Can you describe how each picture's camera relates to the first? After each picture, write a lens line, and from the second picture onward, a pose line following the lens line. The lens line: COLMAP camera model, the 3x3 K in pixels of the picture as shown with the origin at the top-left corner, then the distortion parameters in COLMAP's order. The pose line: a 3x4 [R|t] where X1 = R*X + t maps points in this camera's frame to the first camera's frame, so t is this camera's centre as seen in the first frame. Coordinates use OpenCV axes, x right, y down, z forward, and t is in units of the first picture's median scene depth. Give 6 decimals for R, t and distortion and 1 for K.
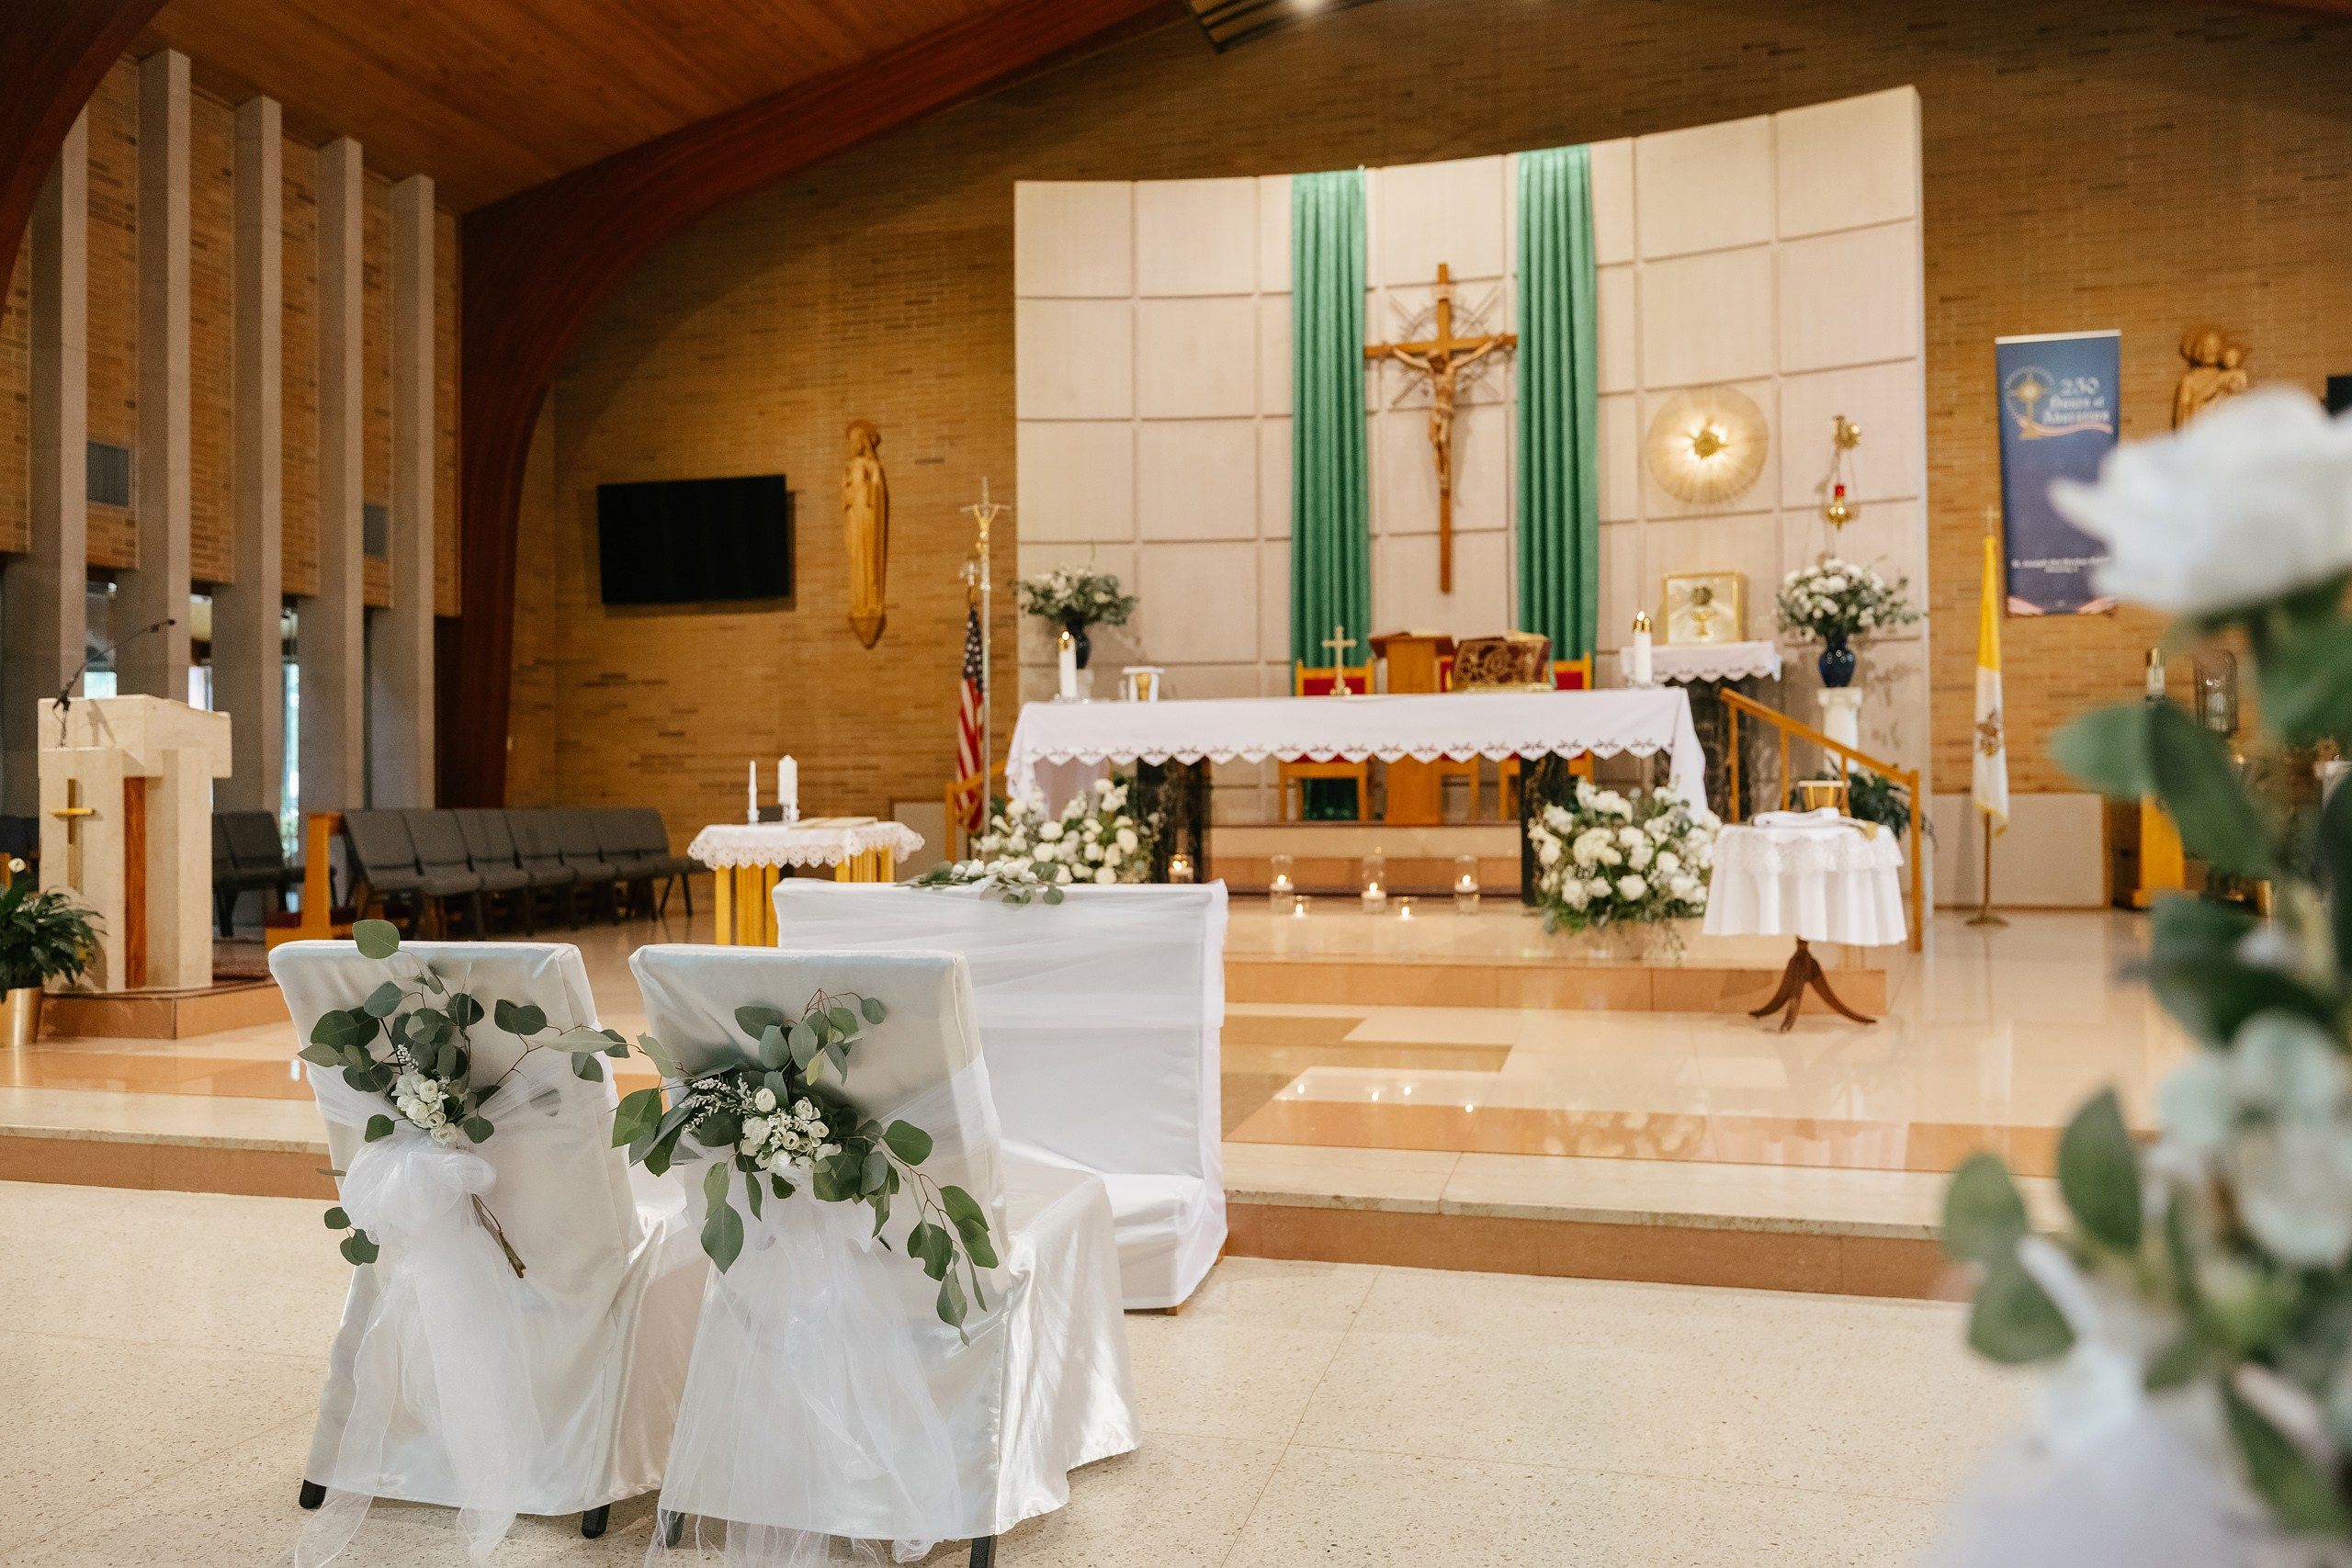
lens RADIAL K [[1758.6, 0, 1176.0], [0, 1758.6, 784.0], [0, 0, 1]] dist [0.002559, 0.000632]
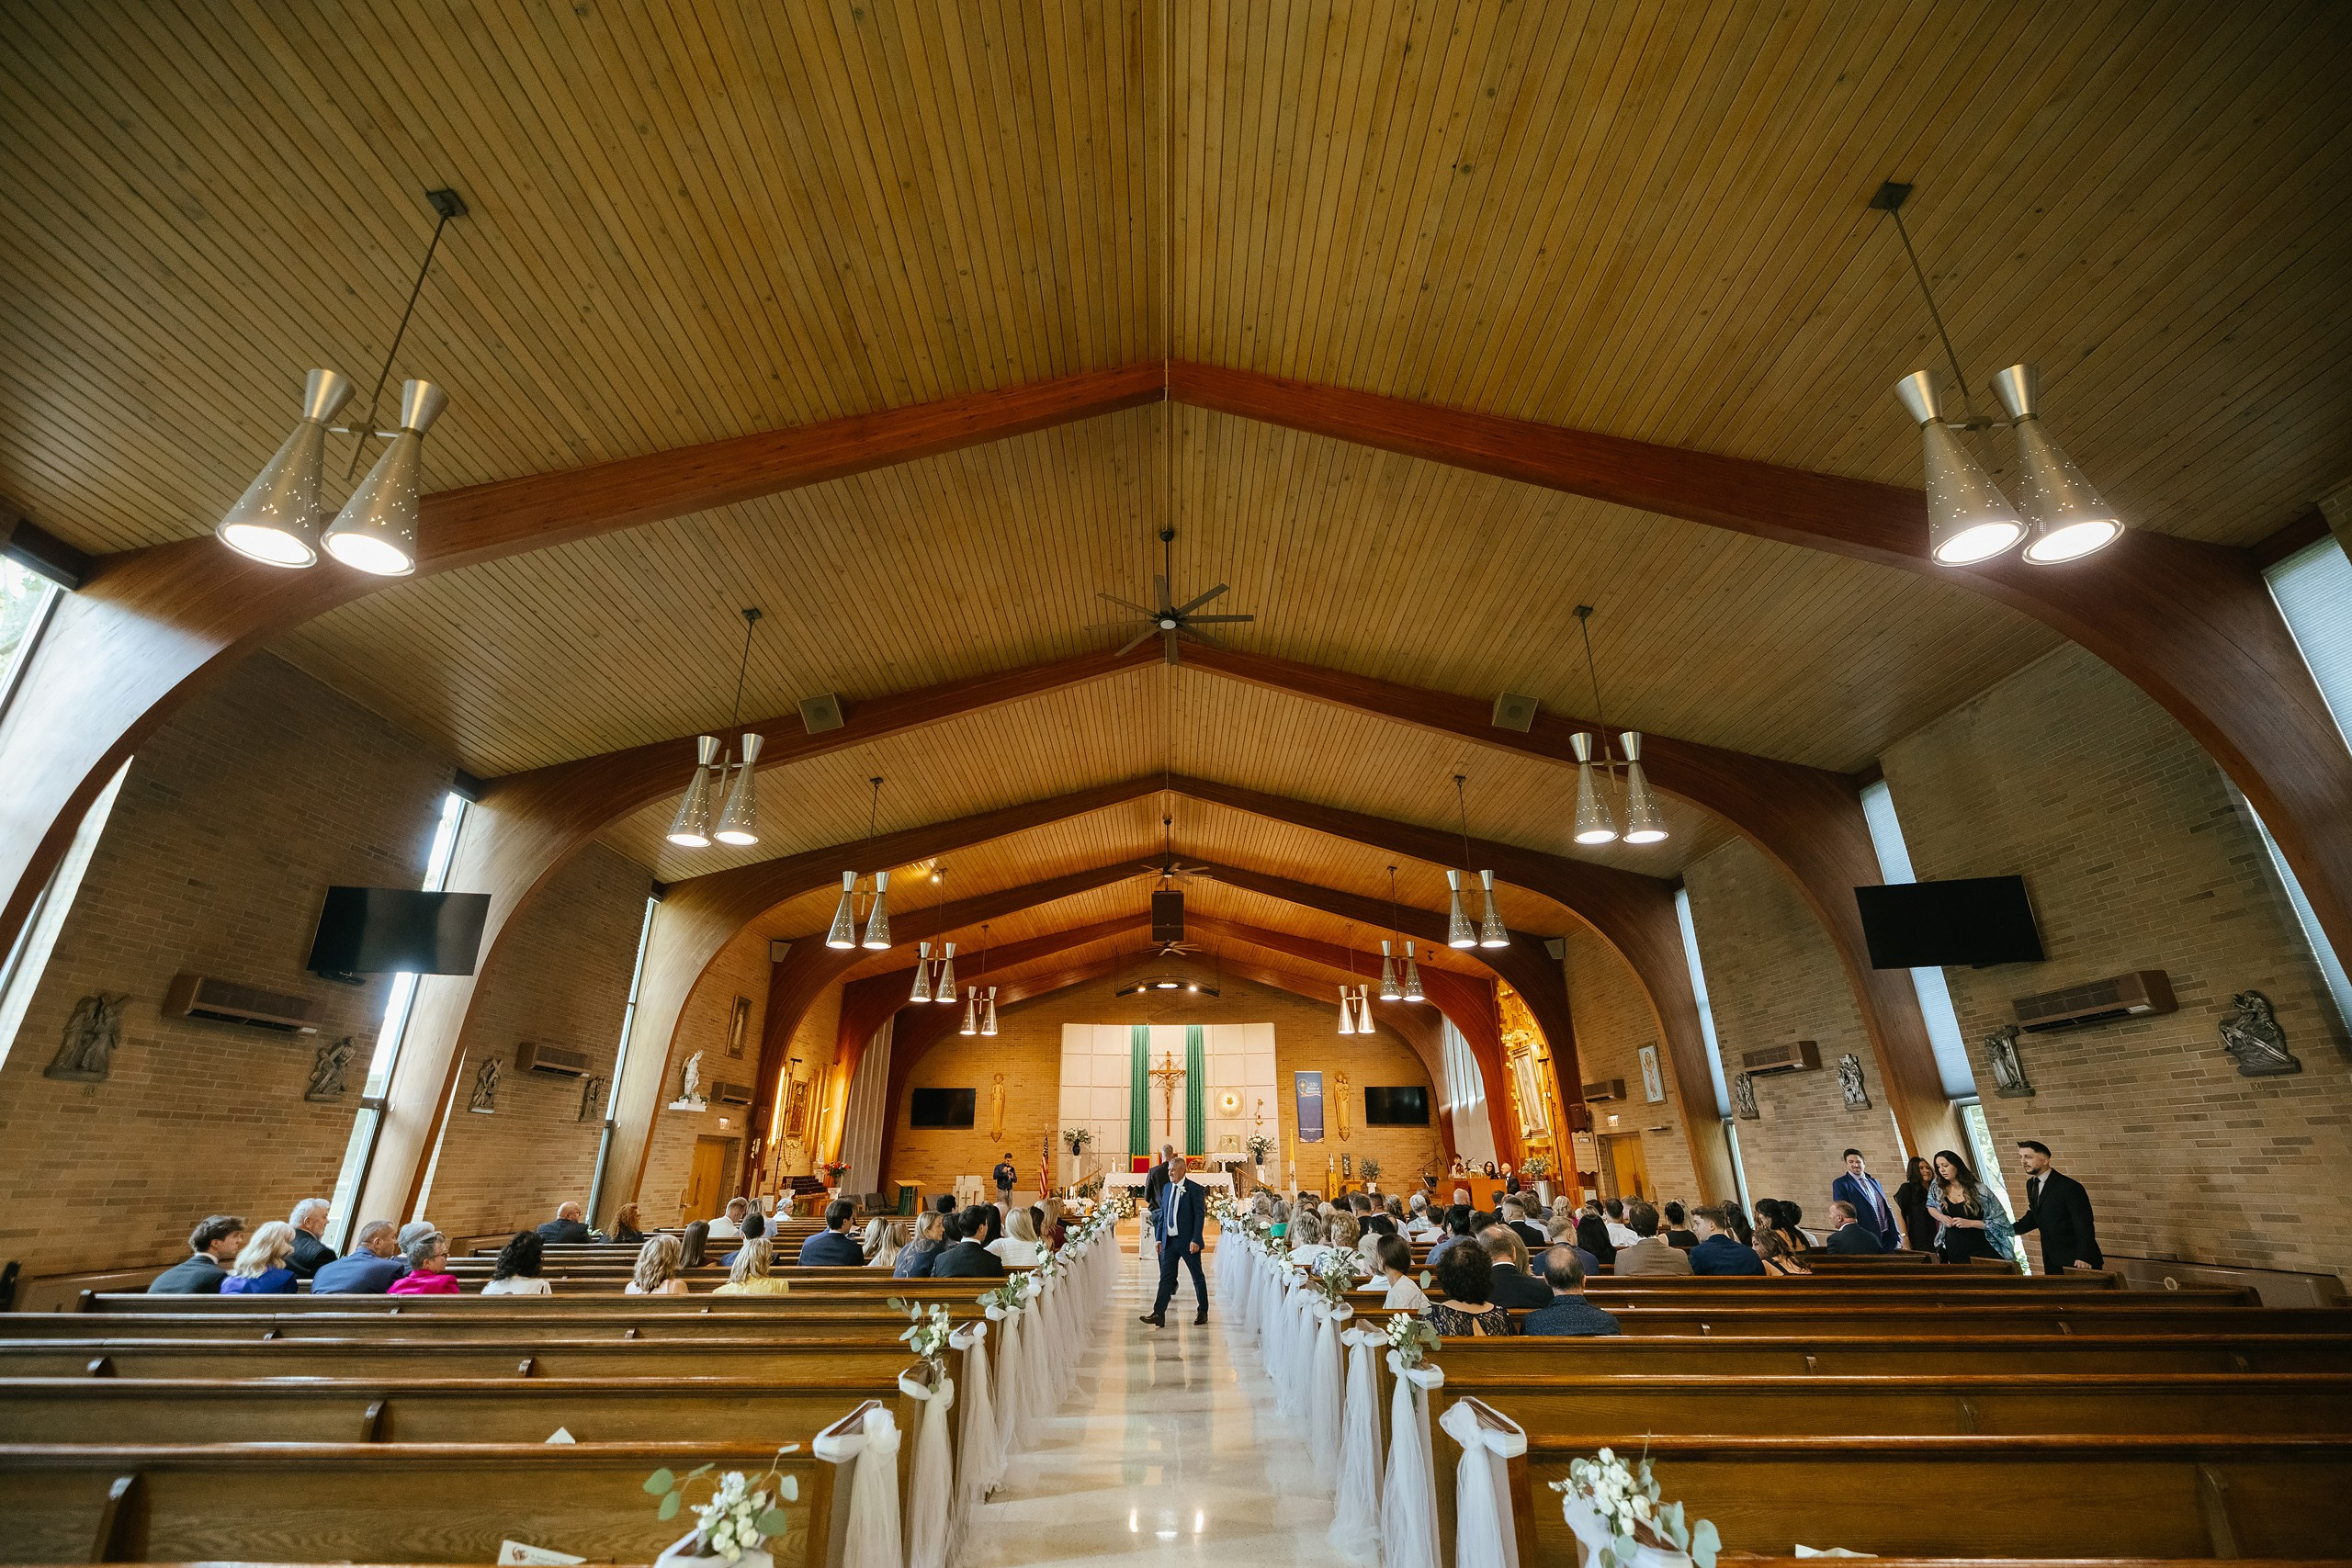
lens RADIAL K [[1012.6, 0, 1176.3], [0, 1012.6, 750.4], [0, 0, 1]] dist [-0.003095, -0.000492]
pose [[0.964837, 0.107519, 0.239853, -0.481343], [-0.008388, 0.924641, -0.380747, -0.042745], [-0.262715, 0.365347, 0.893030, -1.402878]]
